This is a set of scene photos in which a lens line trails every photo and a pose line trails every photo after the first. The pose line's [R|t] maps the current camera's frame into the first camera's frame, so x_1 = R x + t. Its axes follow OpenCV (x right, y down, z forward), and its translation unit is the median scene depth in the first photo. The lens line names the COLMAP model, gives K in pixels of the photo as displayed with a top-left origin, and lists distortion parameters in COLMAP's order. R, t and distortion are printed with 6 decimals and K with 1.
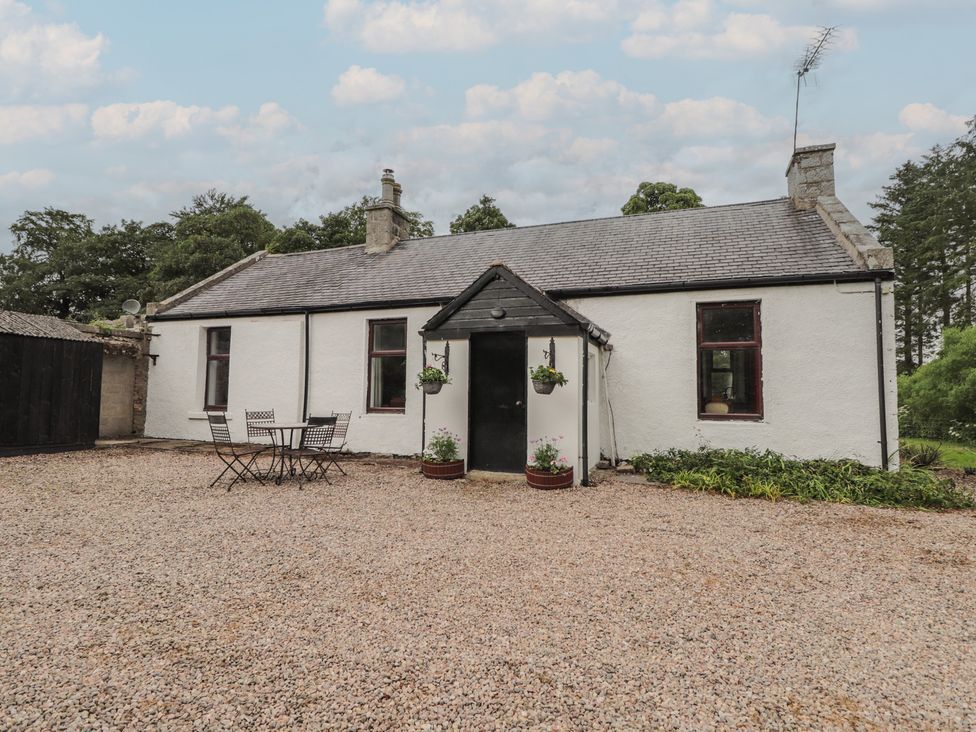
lens RADIAL K [[592.0, 0, 492.2], [0, 592.0, 366.2], [0, 0, 1]] dist [0.006227, -0.015135]
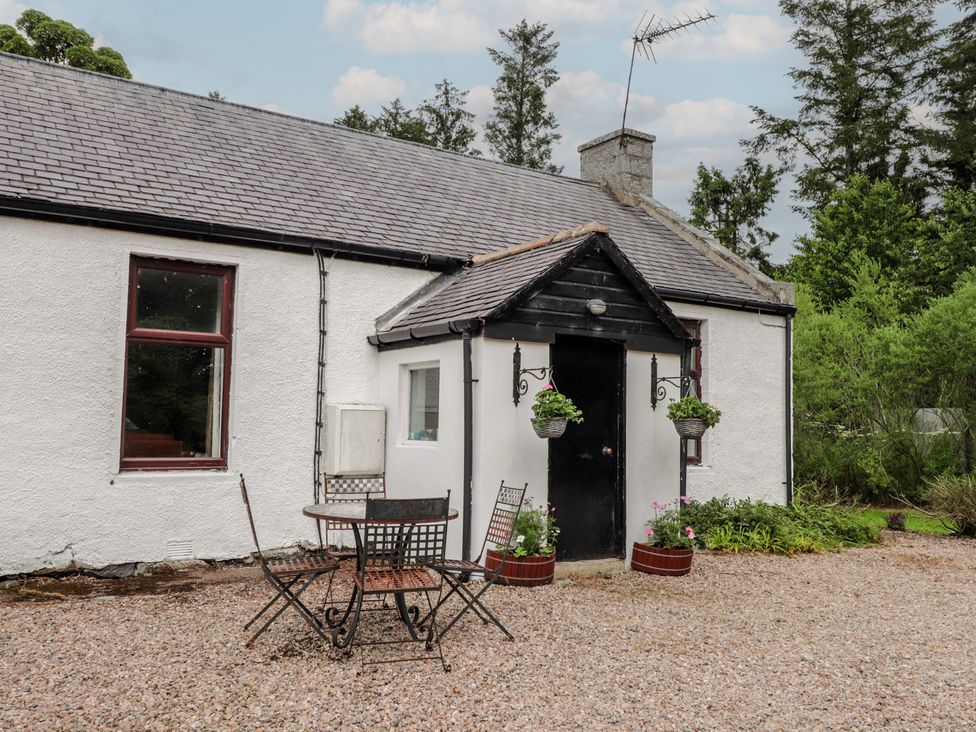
lens RADIAL K [[1017.6, 0, 488.0], [0, 1017.6, 366.0], [0, 0, 1]] dist [0.002911, -0.003010]
pose [[0.501491, 0.049134, 0.863766, -0.964531], [-0.064040, 0.997755, -0.019575, 0.000323], [-0.862789, -0.045499, 0.503512, 0.541704]]
